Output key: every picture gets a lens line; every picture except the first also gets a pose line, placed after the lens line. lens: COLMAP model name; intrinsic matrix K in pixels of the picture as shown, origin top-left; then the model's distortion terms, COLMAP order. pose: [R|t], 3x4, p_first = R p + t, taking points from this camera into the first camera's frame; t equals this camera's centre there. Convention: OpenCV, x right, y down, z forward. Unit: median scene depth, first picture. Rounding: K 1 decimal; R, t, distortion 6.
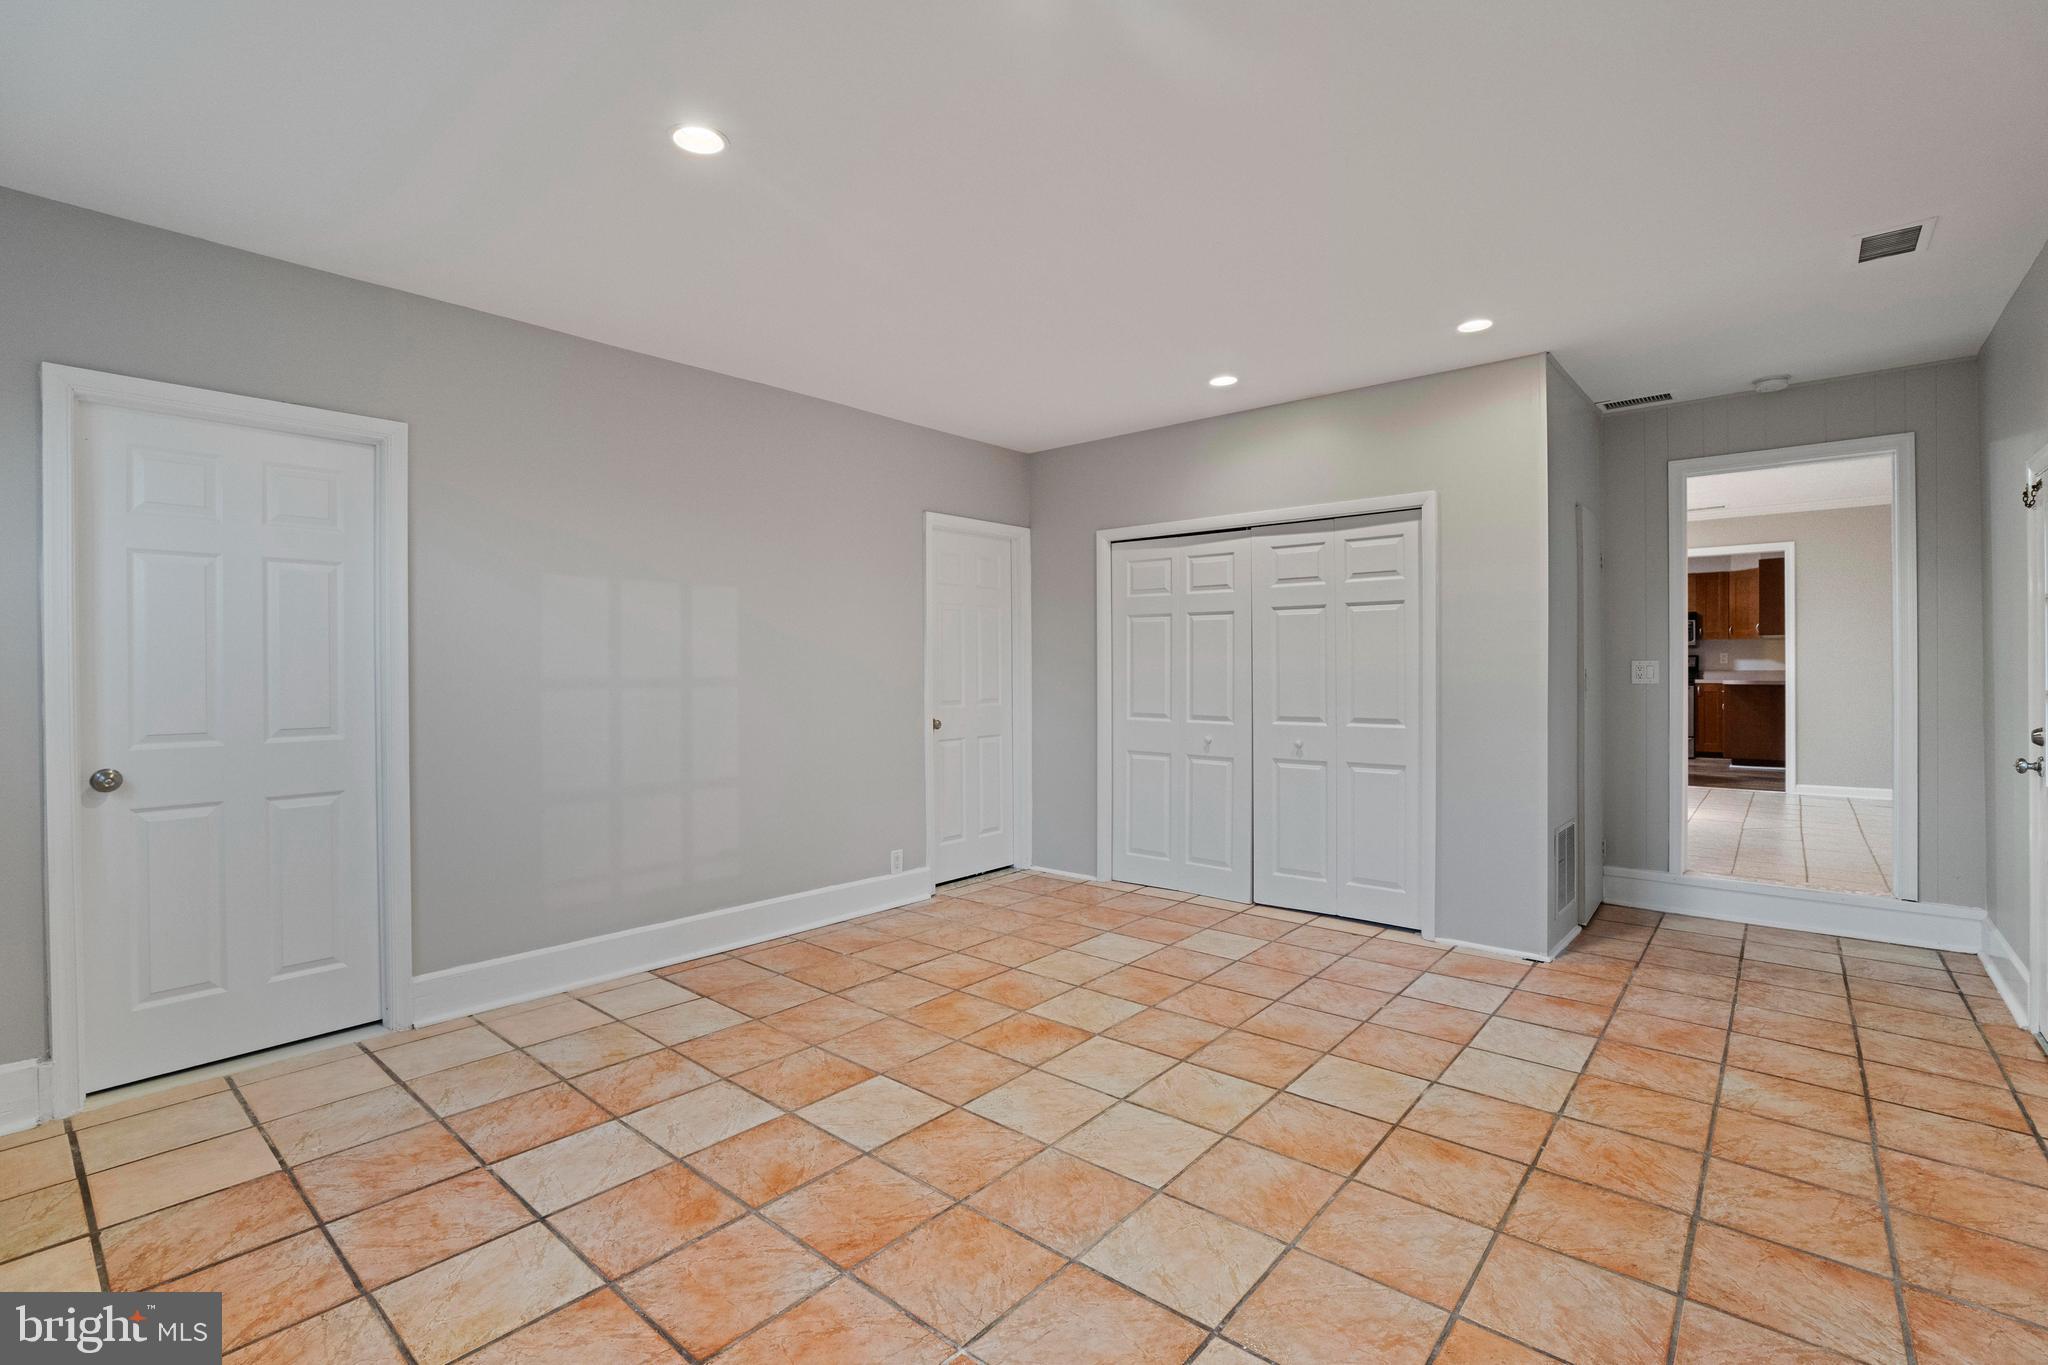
lens RADIAL K [[916.9, 0, 1024.0], [0, 916.9, 682.5], [0, 0, 1]] dist [-0.042650, 0.014764]
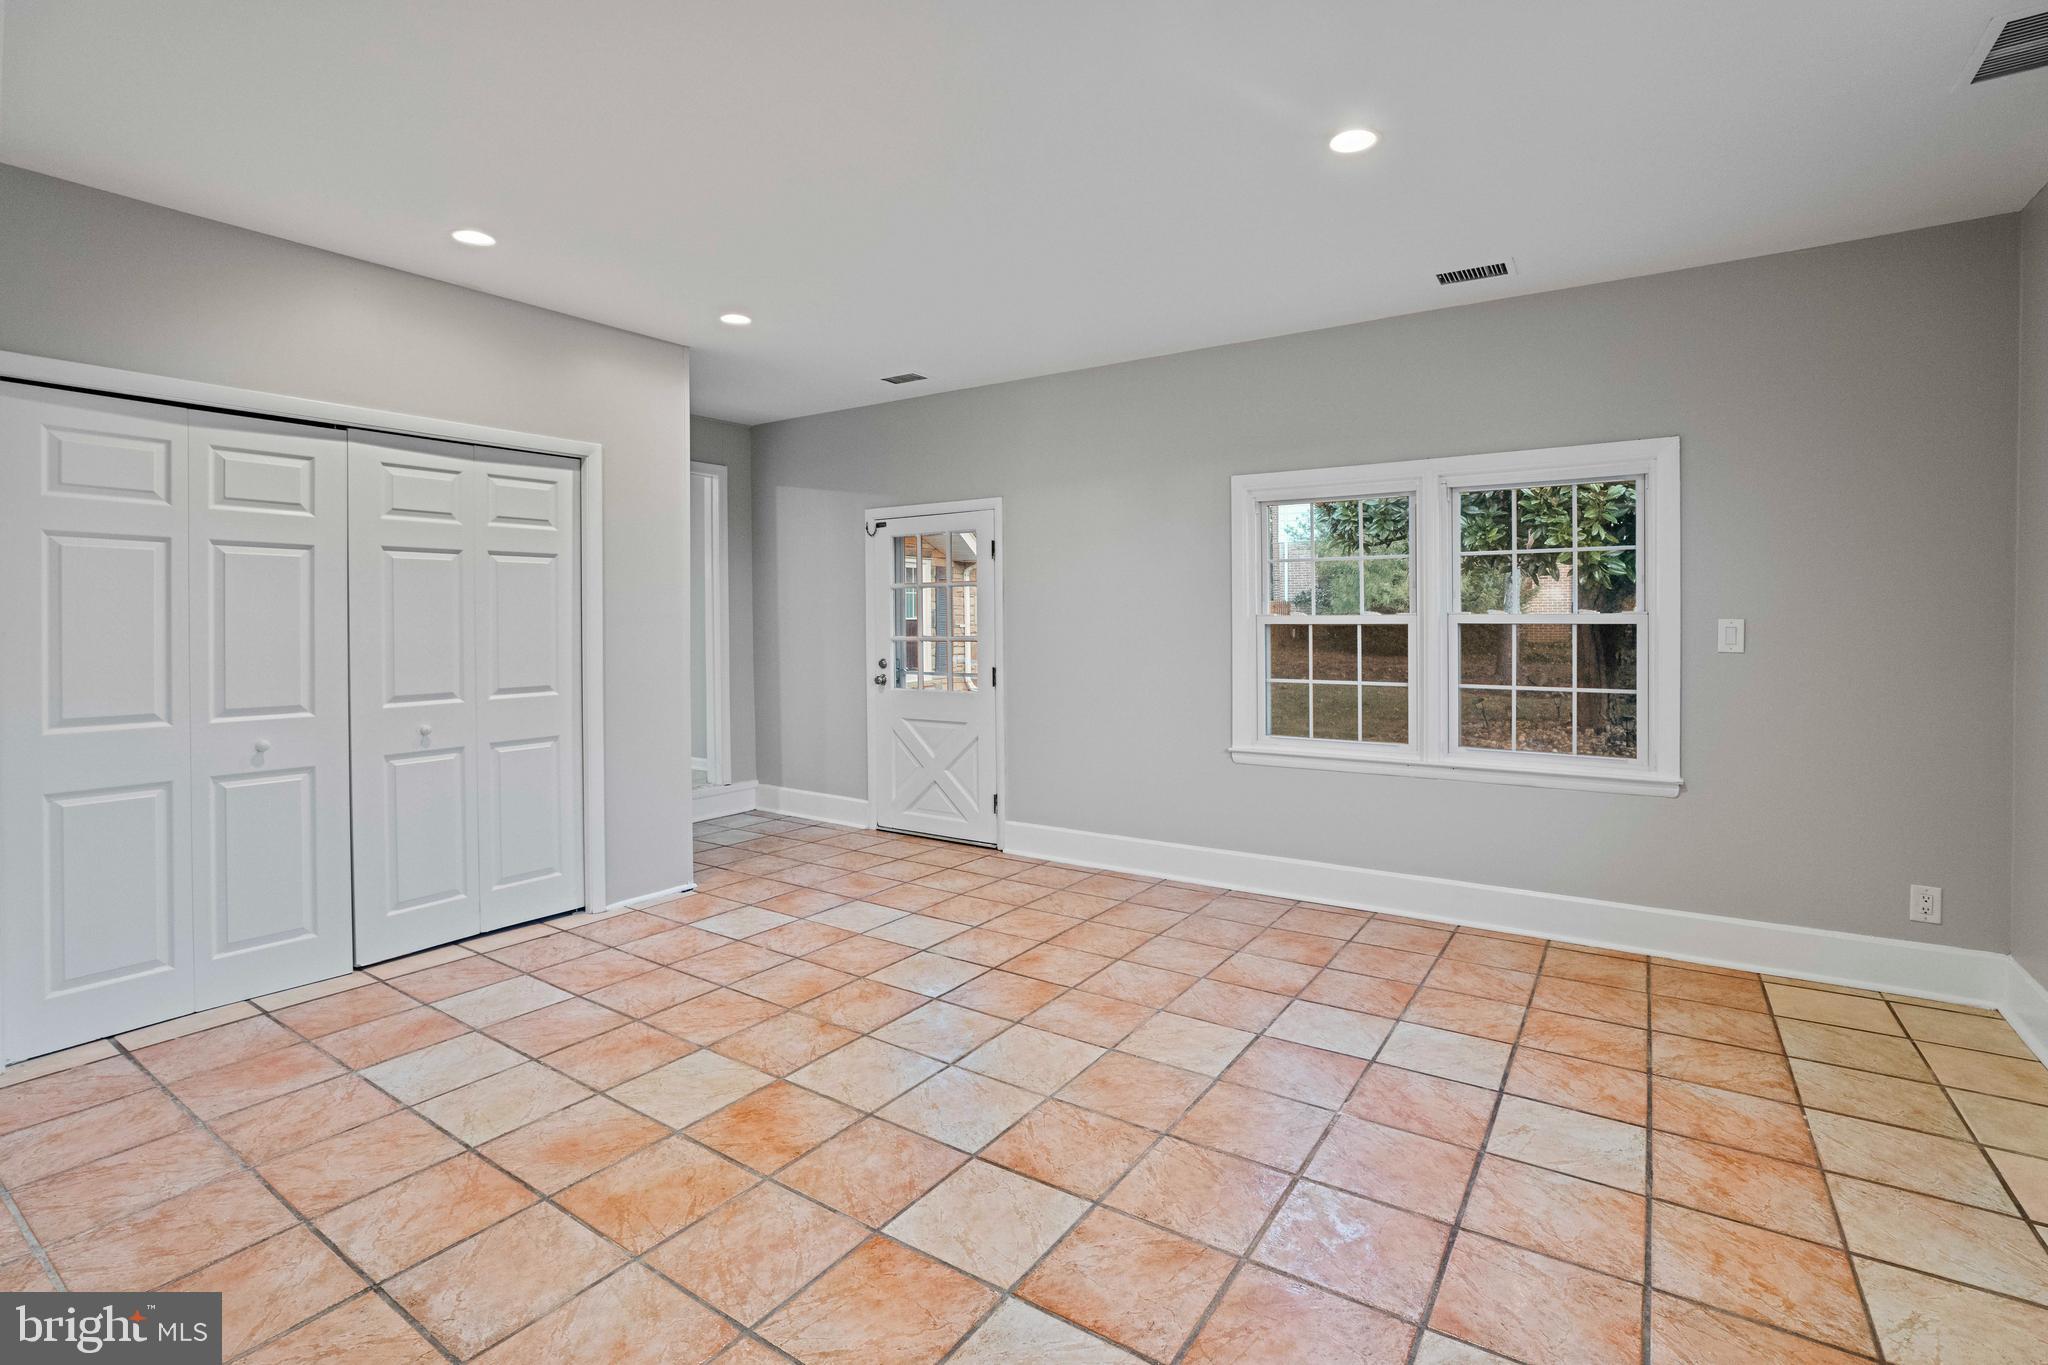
lens RADIAL K [[943.7, 0, 1026.6], [0, 943.7, 653.7], [0, 0, 1]] dist [-0.039959, 0.016502]
pose [[-0.110191, -0.031106, 0.993424, -0.717310], [0.019215, 0.999257, 0.033420, -0.017273], [-0.993725, 0.022771, -0.109511, 0.810249]]
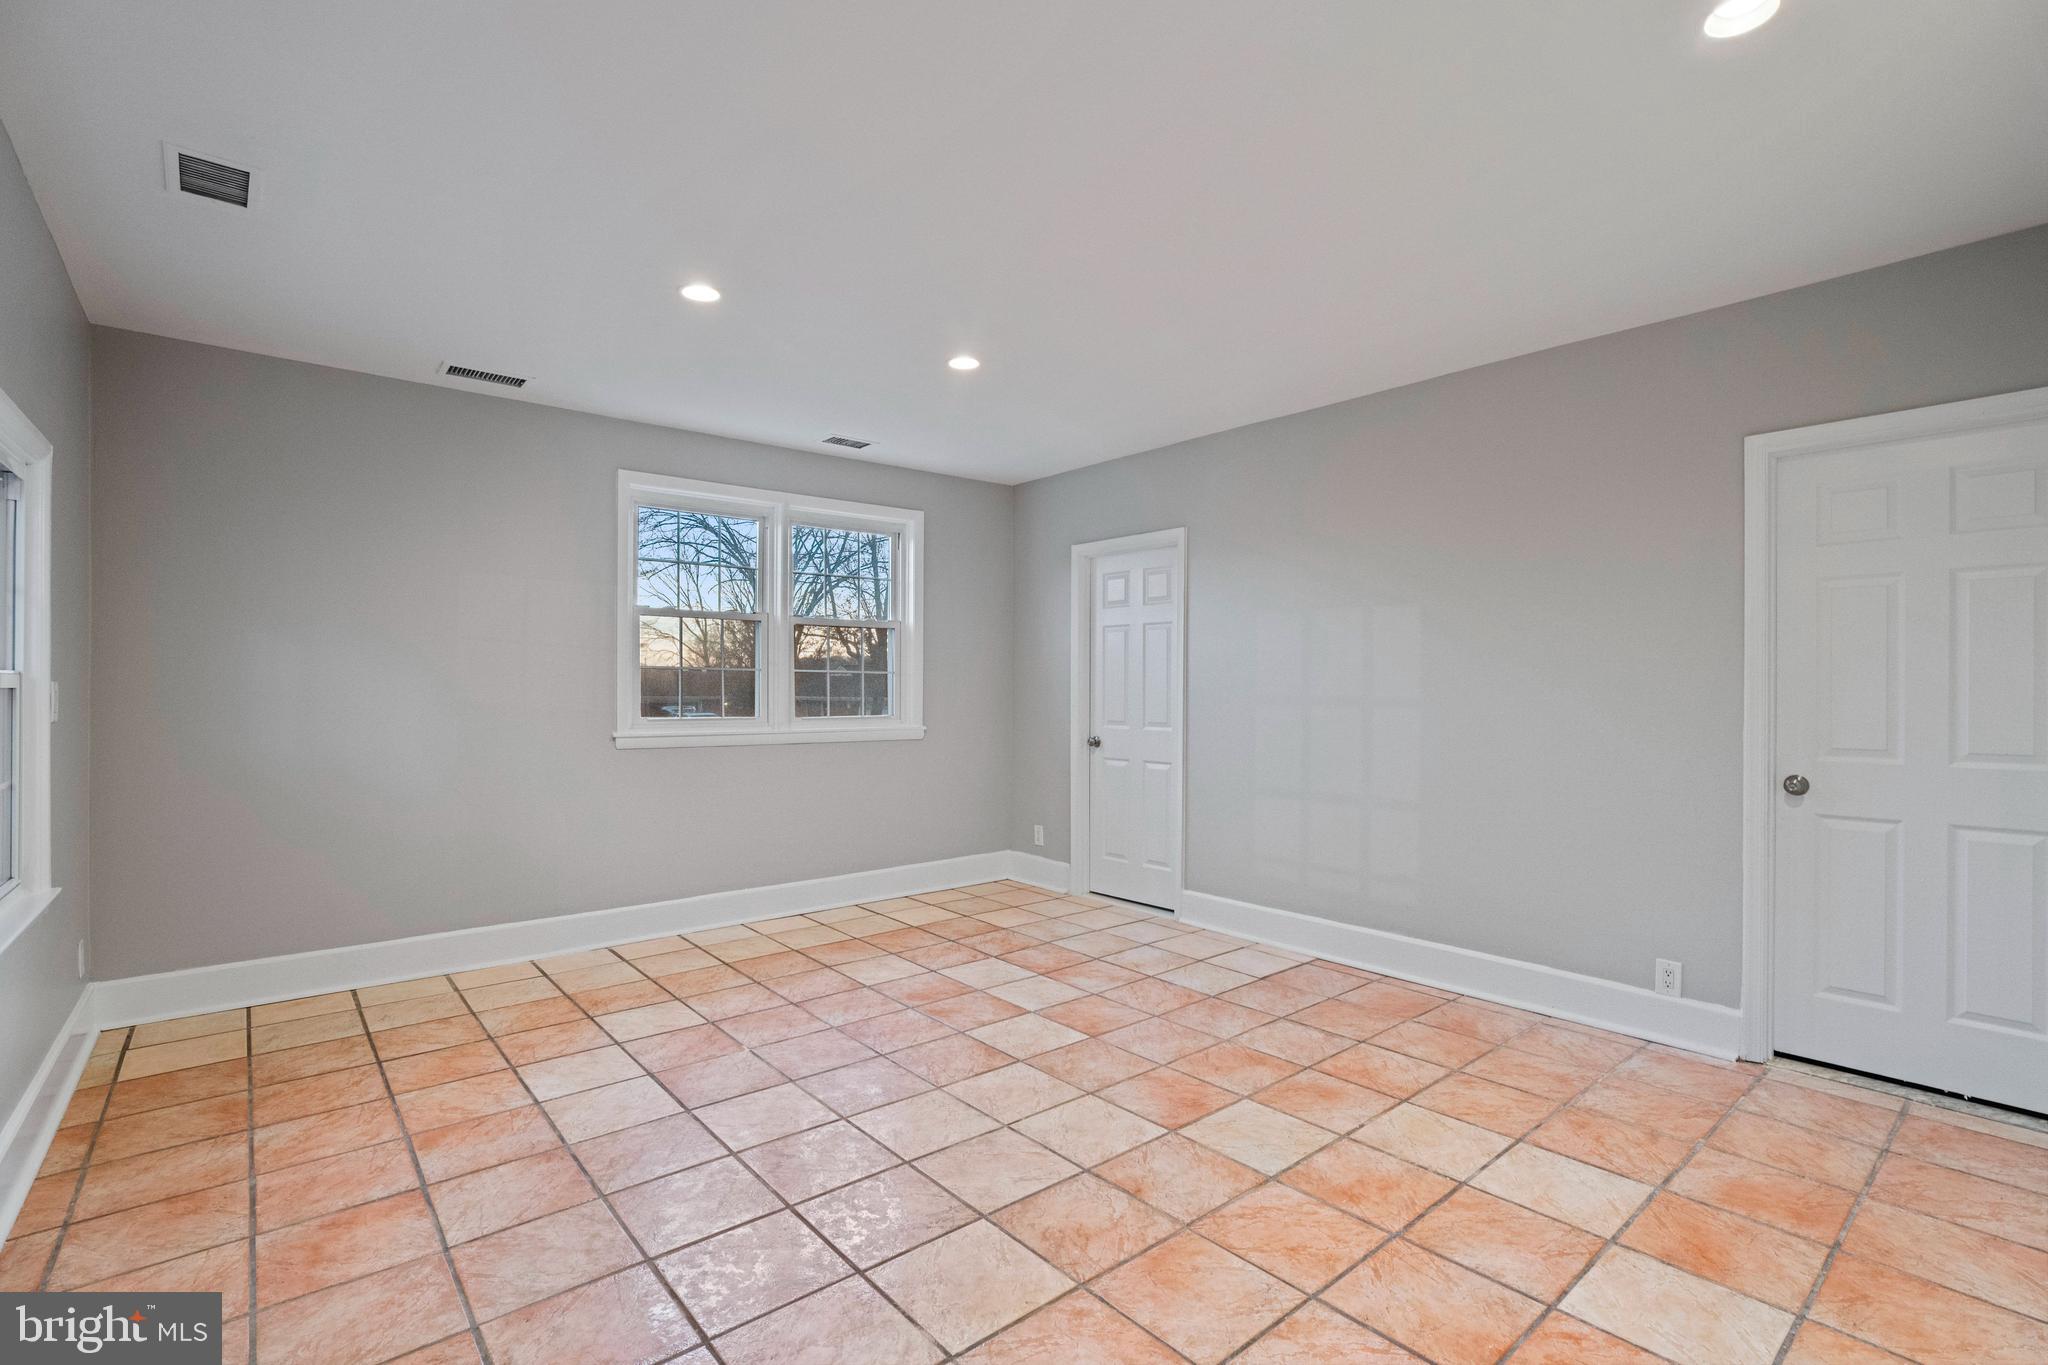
lens RADIAL K [[938.3, 0, 1038.2], [0, 938.3, 679.9], [0, 0, 1]] dist [-0.038467, 0.016251]
pose [[-0.155069, -0.003880, -0.987896, 0.880182], [-0.015058, 0.999885, -0.001564, -0.020646], [0.987789, 0.014633, -0.155109, 0.941717]]
